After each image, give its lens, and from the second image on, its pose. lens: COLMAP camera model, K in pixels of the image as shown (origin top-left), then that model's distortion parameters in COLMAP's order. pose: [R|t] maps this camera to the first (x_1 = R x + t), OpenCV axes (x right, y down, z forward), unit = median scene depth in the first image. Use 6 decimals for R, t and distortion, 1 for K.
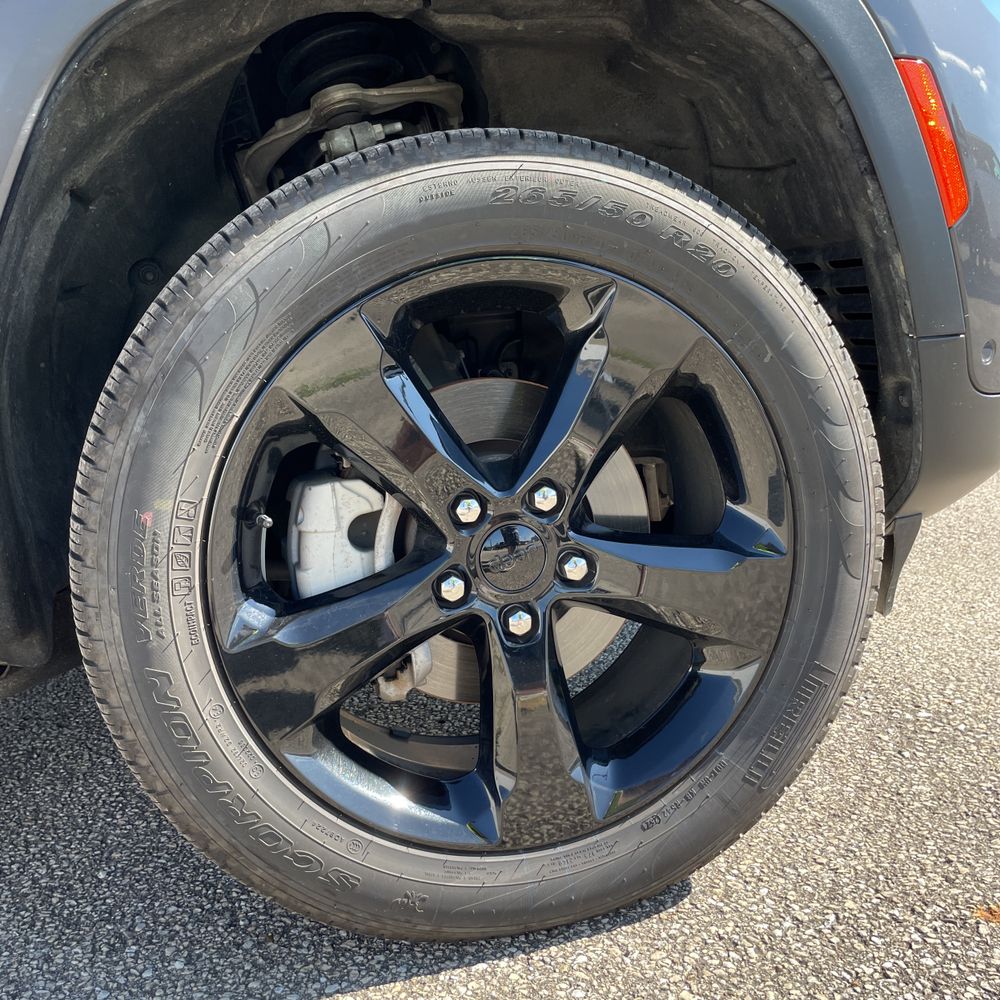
lens RADIAL K [[1007.8, 0, 496.9], [0, 1007.8, 501.0], [0, 0, 1]] dist [0.106916, -0.155802]
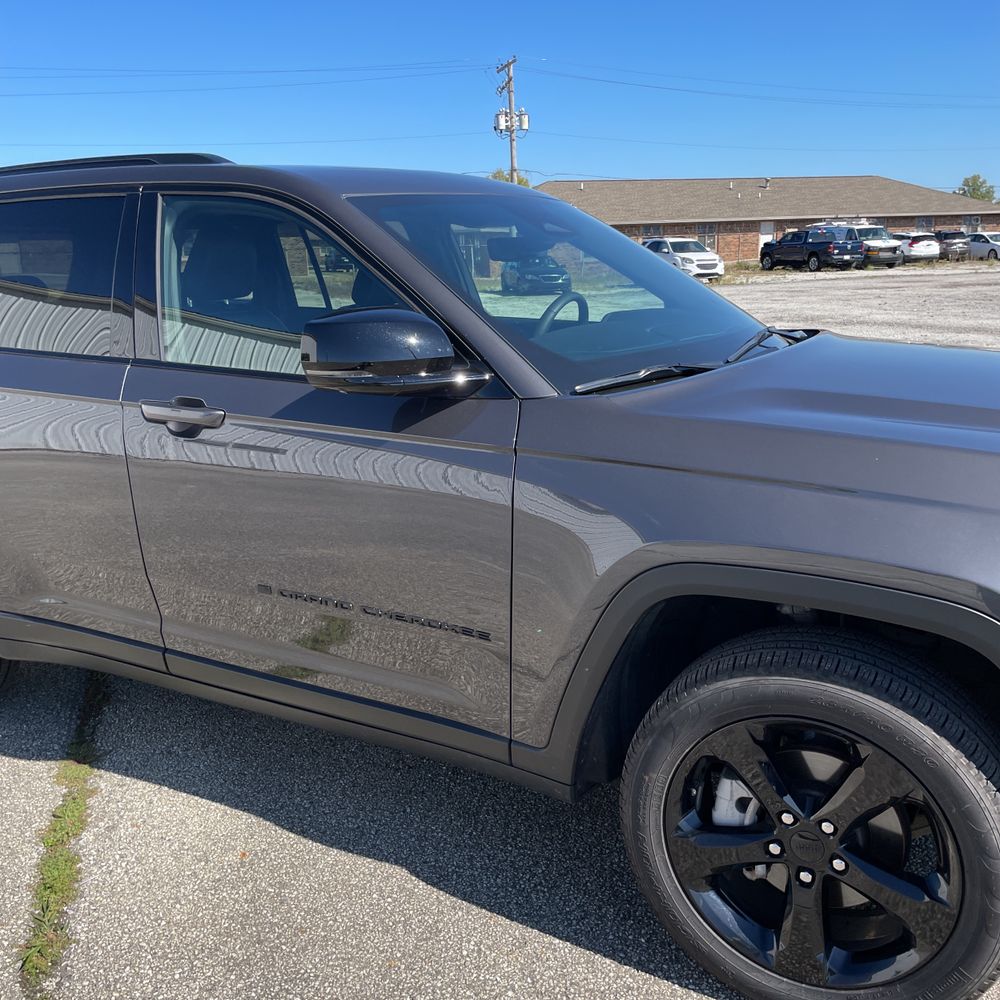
lens RADIAL K [[997.0, 0, 503.2], [0, 997.0, 497.1], [0, 0, 1]] dist [0.116856, -0.177160]
pose [[0.740387, 0.226230, -0.632967, 0.711385], [-0.162272, 0.973966, 0.158296, -0.873223], [0.652300, -0.014487, 0.757823, -0.967157]]
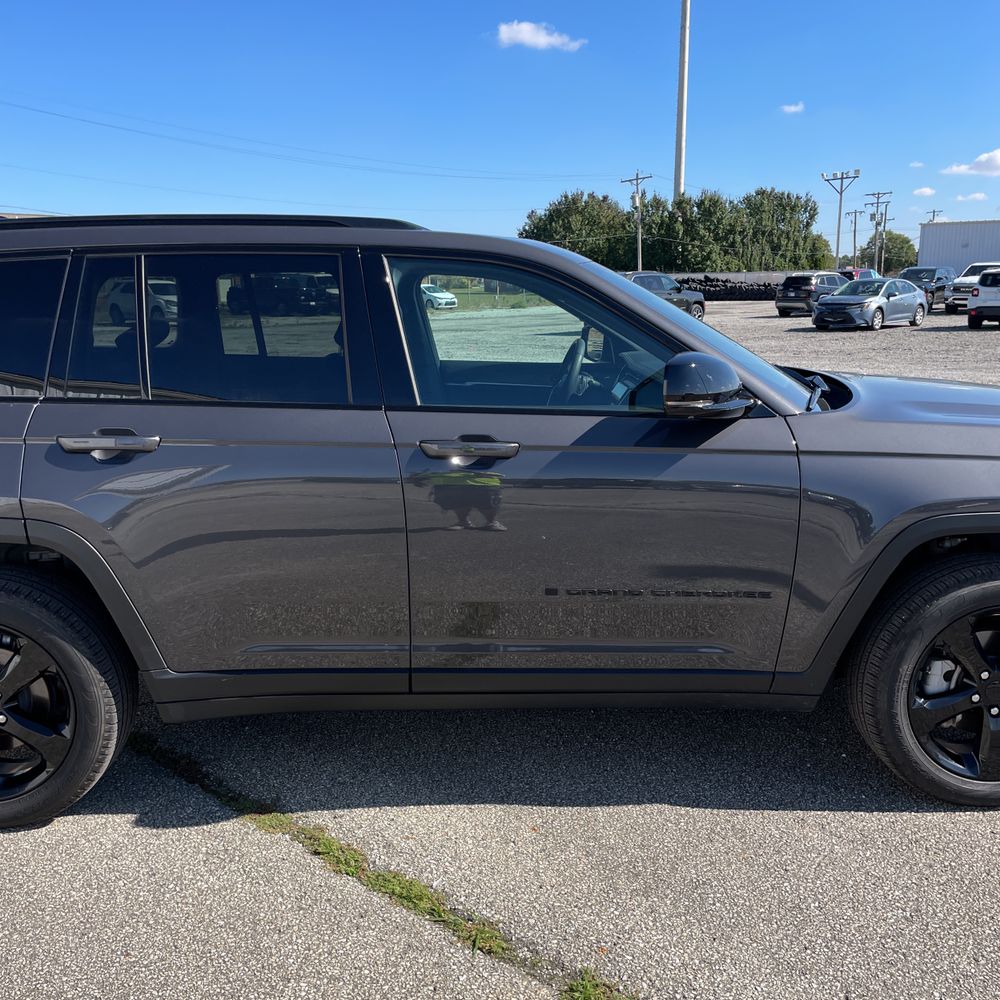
lens RADIAL K [[1007.8, 0, 496.9], [0, 1007.8, 501.0], [0, 0, 1]] dist [0.106916, -0.155802]
pose [[0.977150, 0.119022, -0.176101, -1.040553], [-0.112758, 0.992594, 0.045193, -0.515660], [0.180176, -0.024304, 0.983334, -2.495070]]
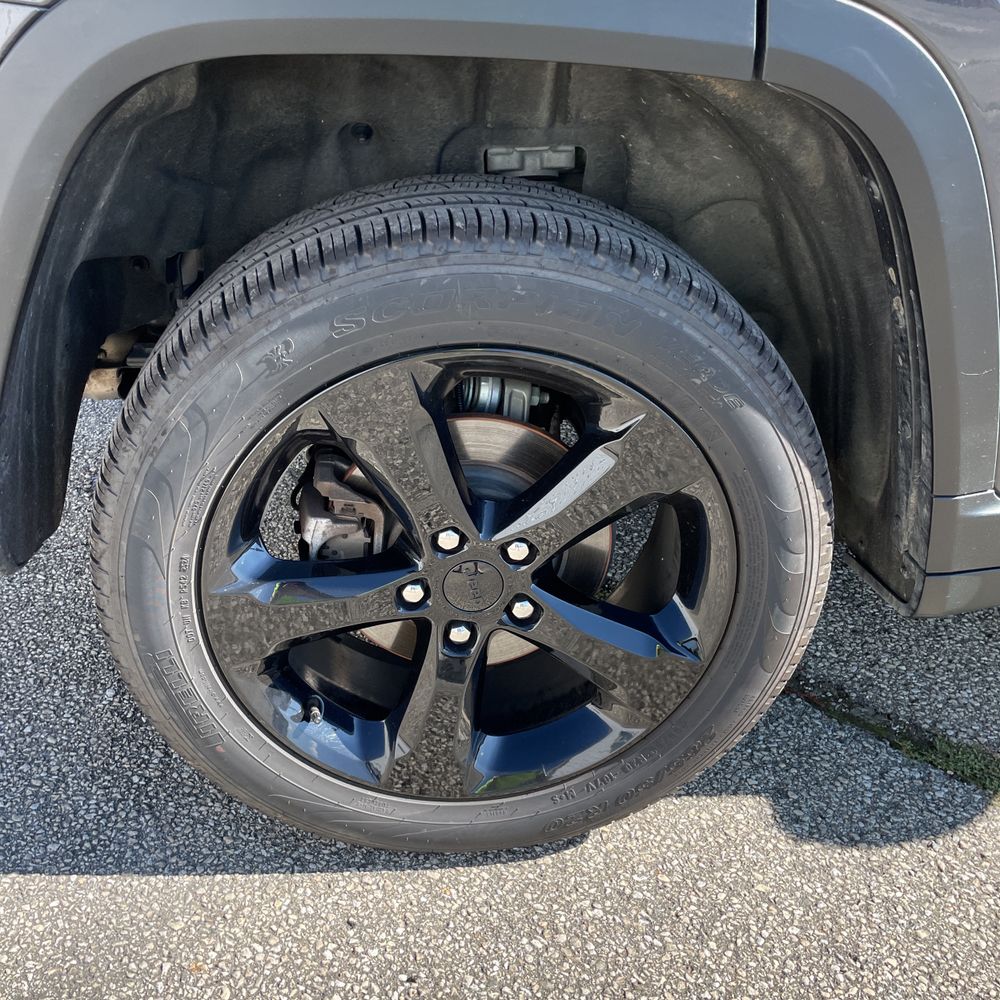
lens RADIAL K [[1007.8, 0, 496.9], [0, 1007.8, 501.0], [0, 0, 1]] dist [0.106916, -0.155802]
pose [[0.983028, 0.176002, -0.051753, -3.033253], [-0.149918, 0.933293, 0.326326, -0.013049], [0.105735, -0.313029, 0.943839, -0.702192]]
